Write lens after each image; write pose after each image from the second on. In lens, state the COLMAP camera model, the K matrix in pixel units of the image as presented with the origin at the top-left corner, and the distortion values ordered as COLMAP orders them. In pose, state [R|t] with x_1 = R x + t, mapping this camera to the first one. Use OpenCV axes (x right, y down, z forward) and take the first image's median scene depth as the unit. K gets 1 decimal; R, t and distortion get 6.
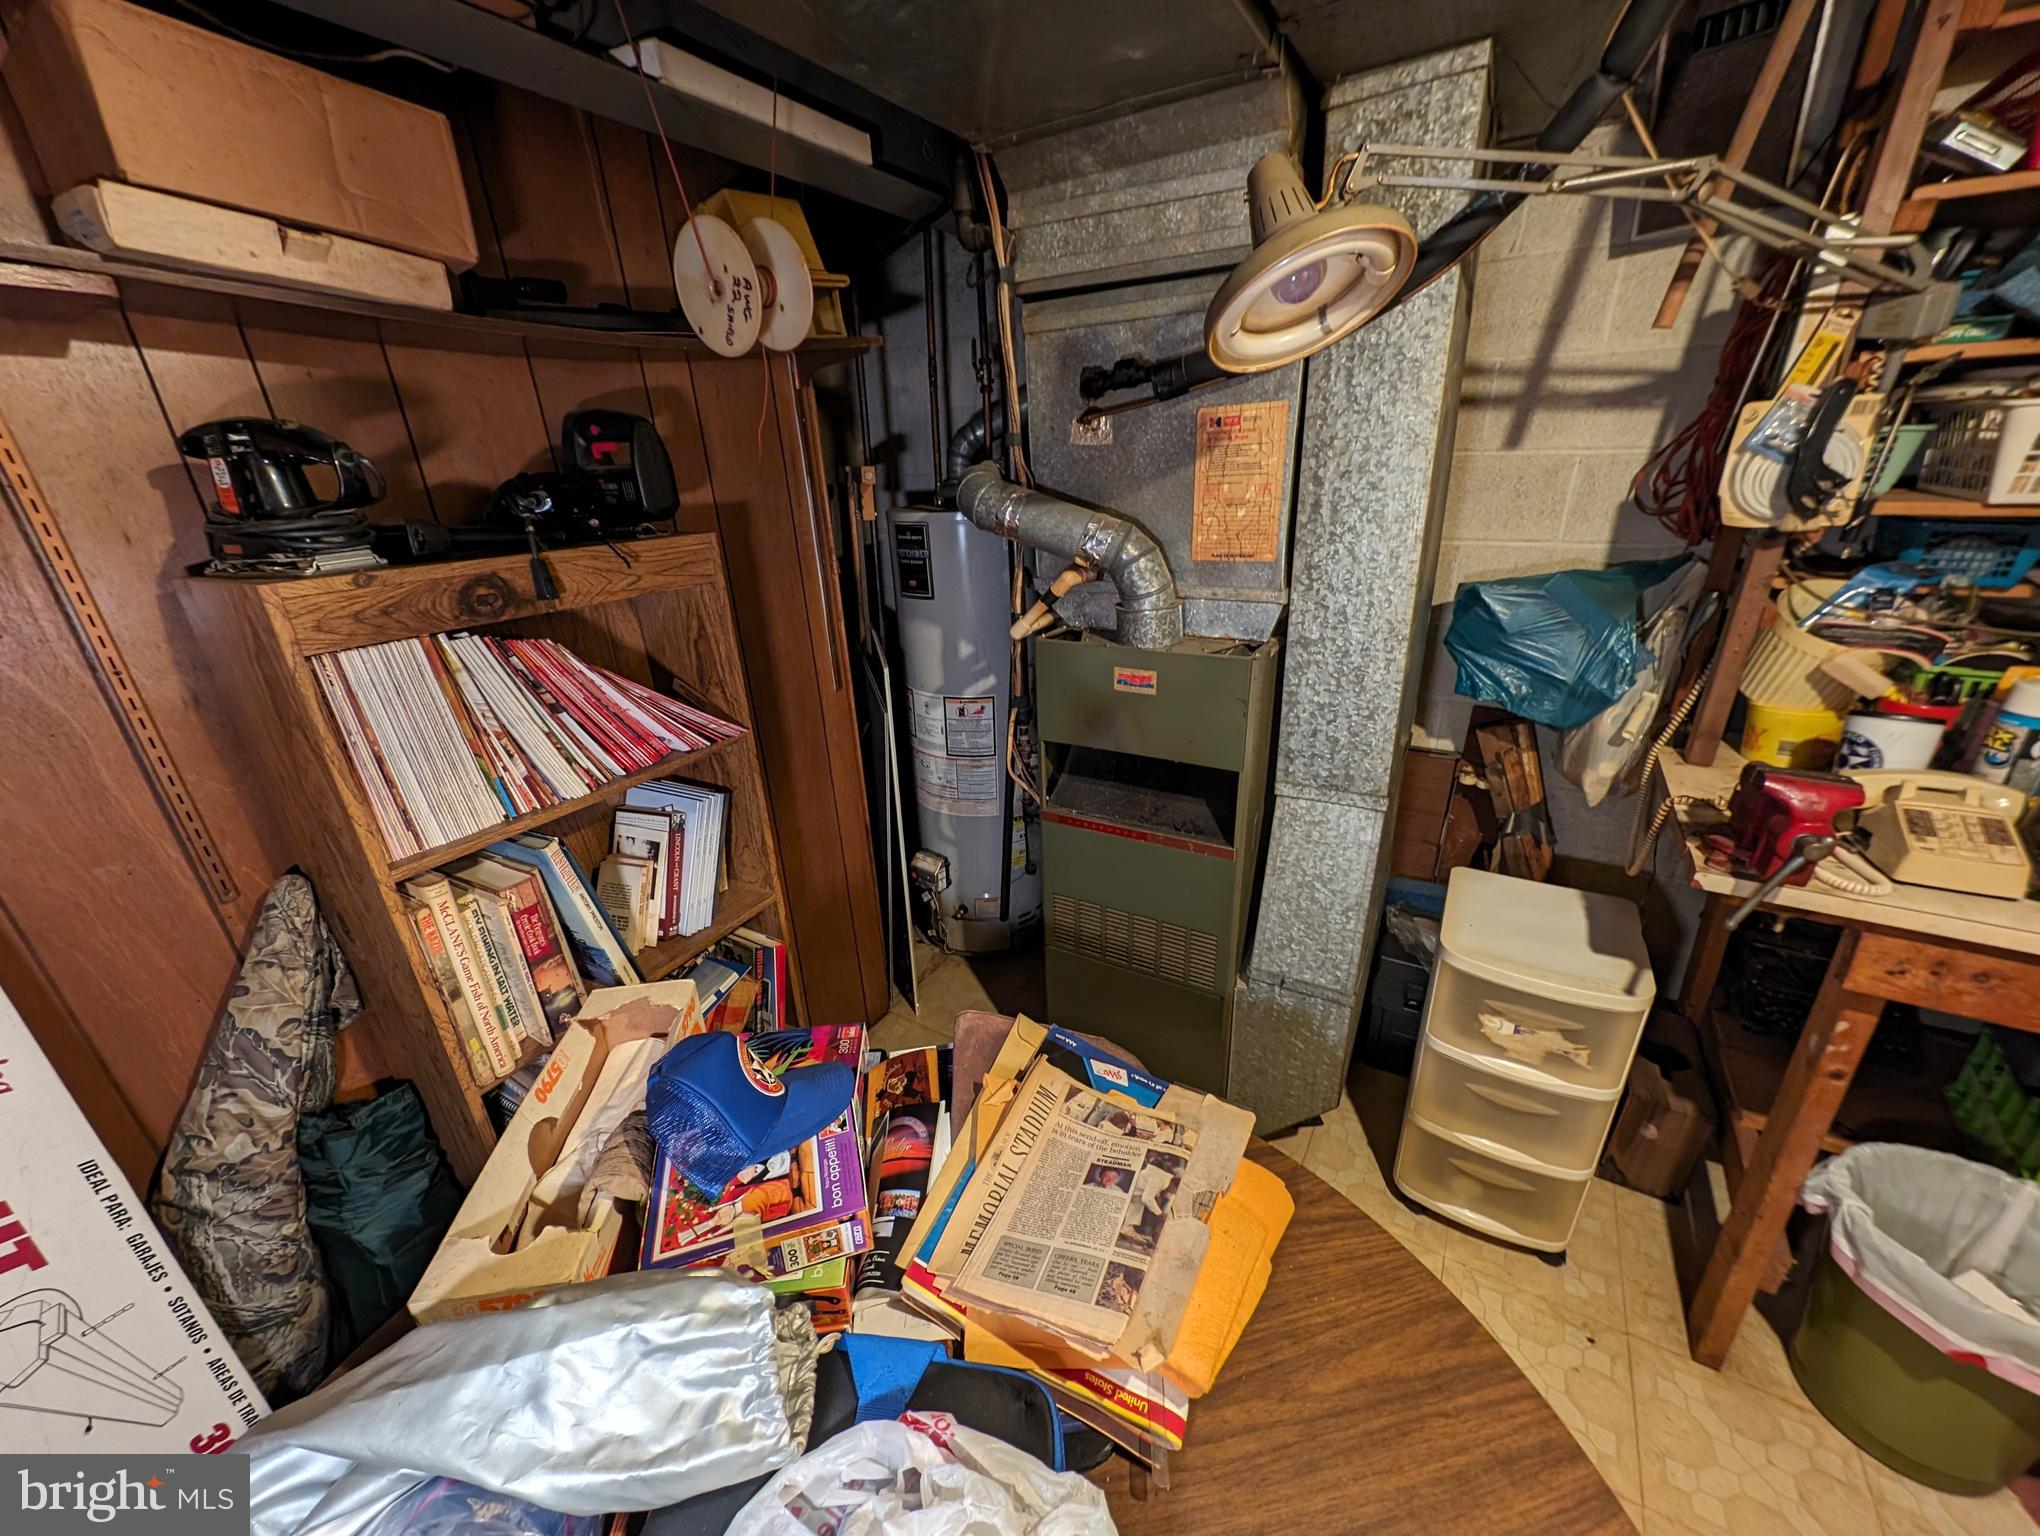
lens RADIAL K [[760.6, 0, 1017.1], [0, 760.6, 777.3], [0, 0, 1]] dist [0.007252, -0.003345]
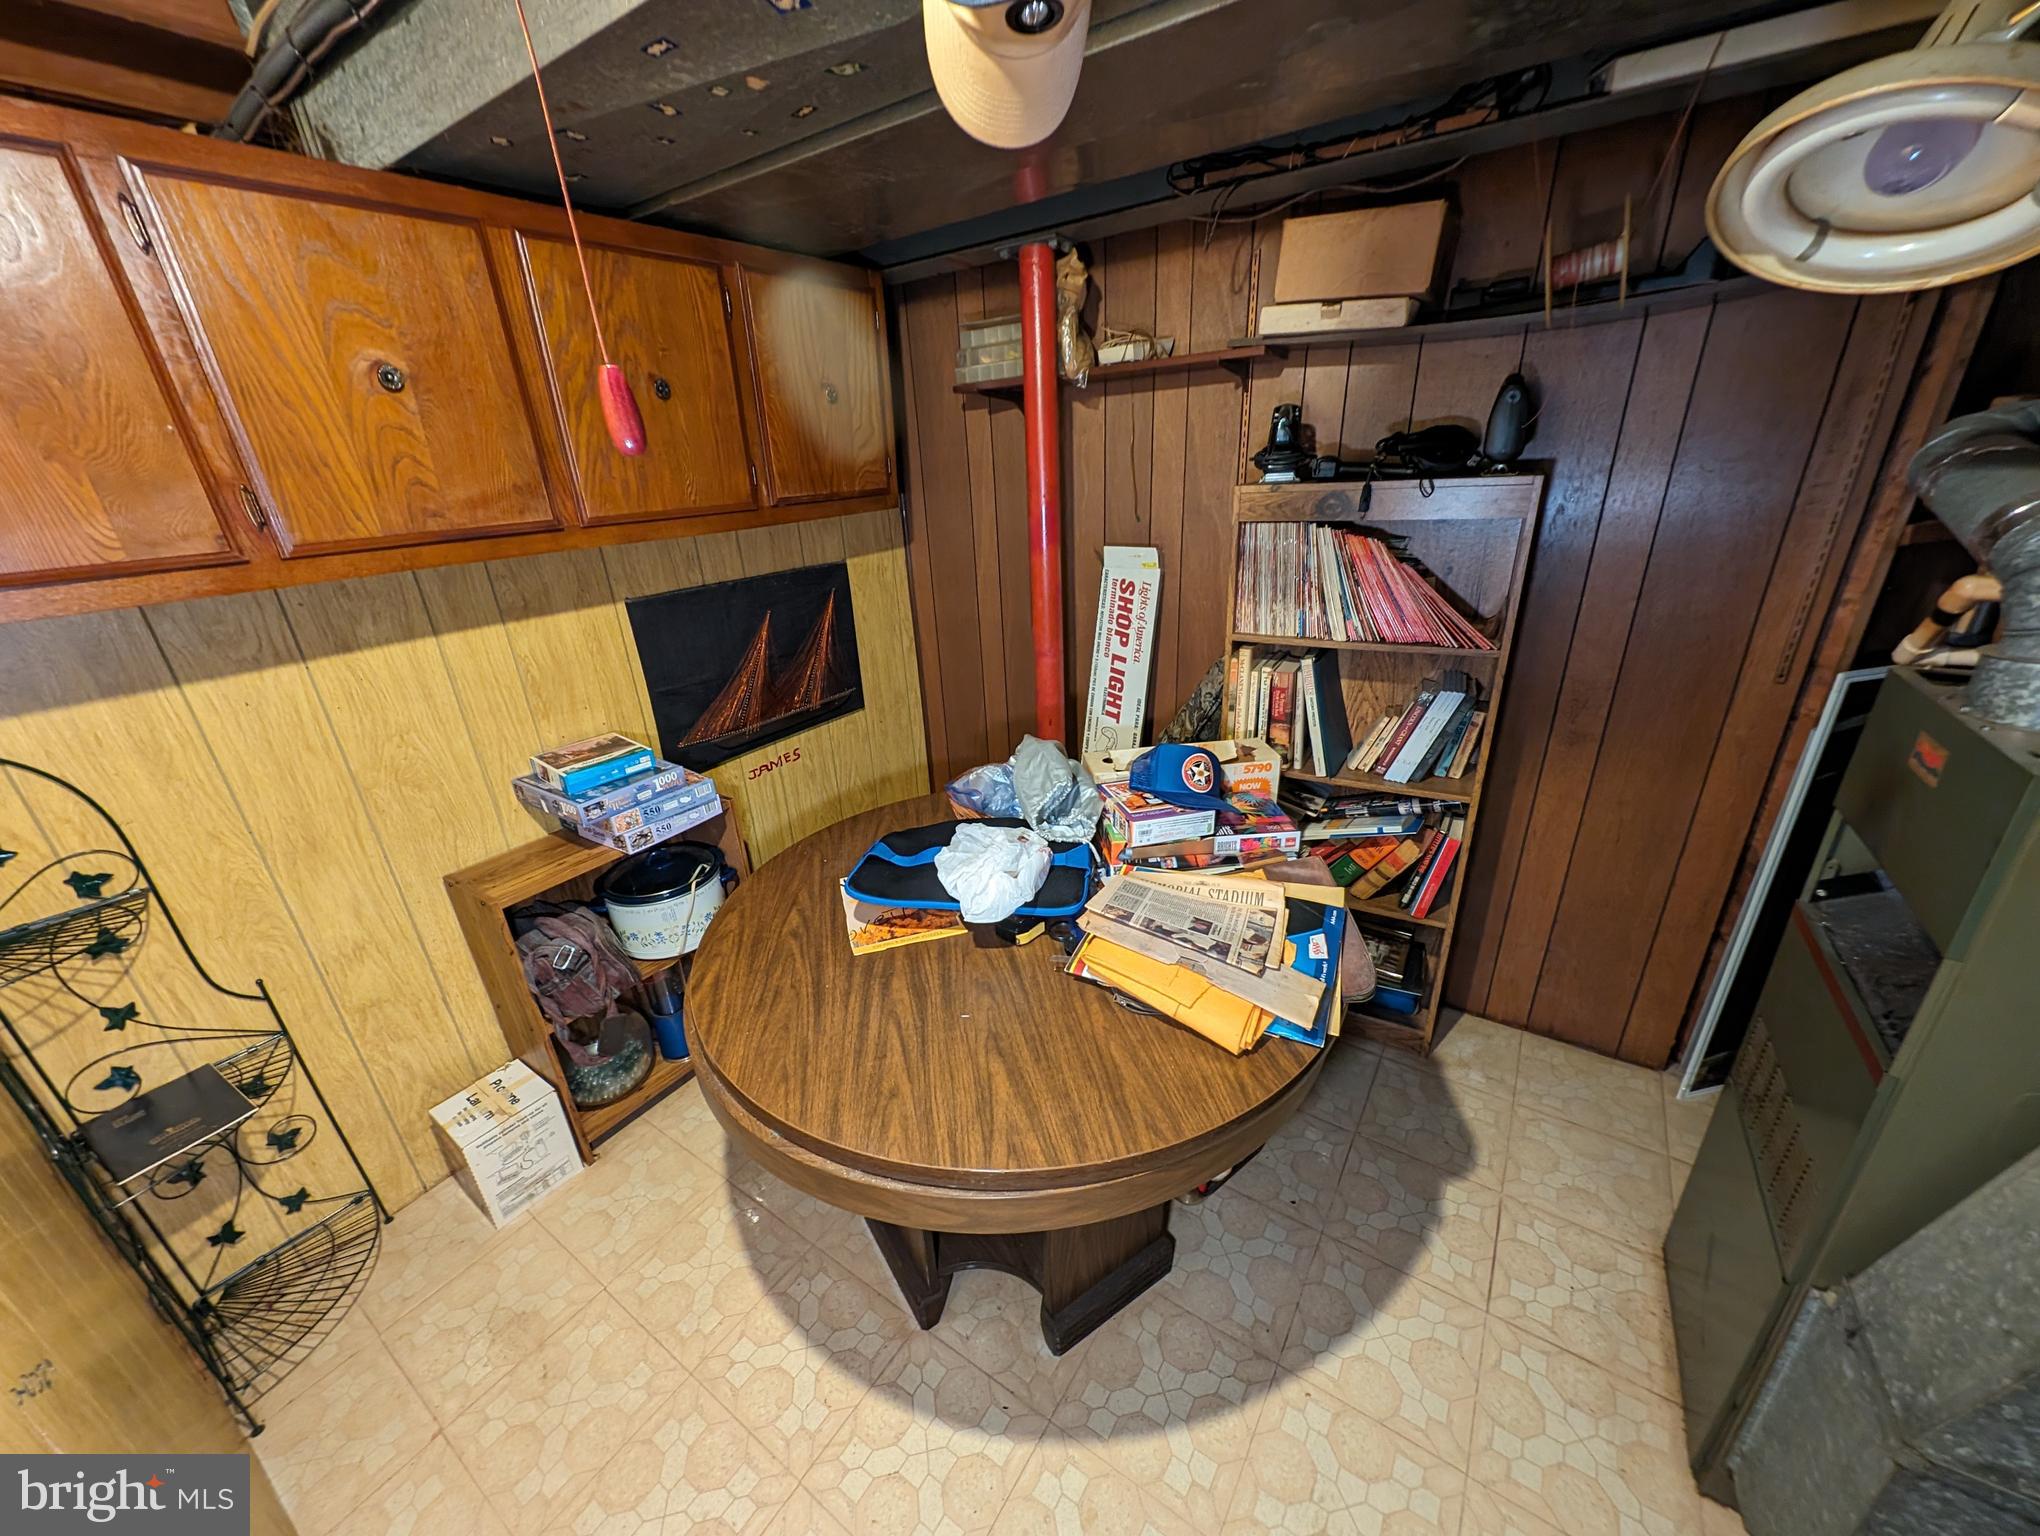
lens RADIAL K [[760.6, 0, 1017.1], [0, 760.6, 777.3], [0, 0, 1]] dist [0.007252, -0.003345]
pose [[-0.029208, 0.425688, -0.904399, 1.146263], [-0.331968, 0.849299, 0.410474, -0.186528], [0.942838, 0.312220, 0.116508, 0.325940]]
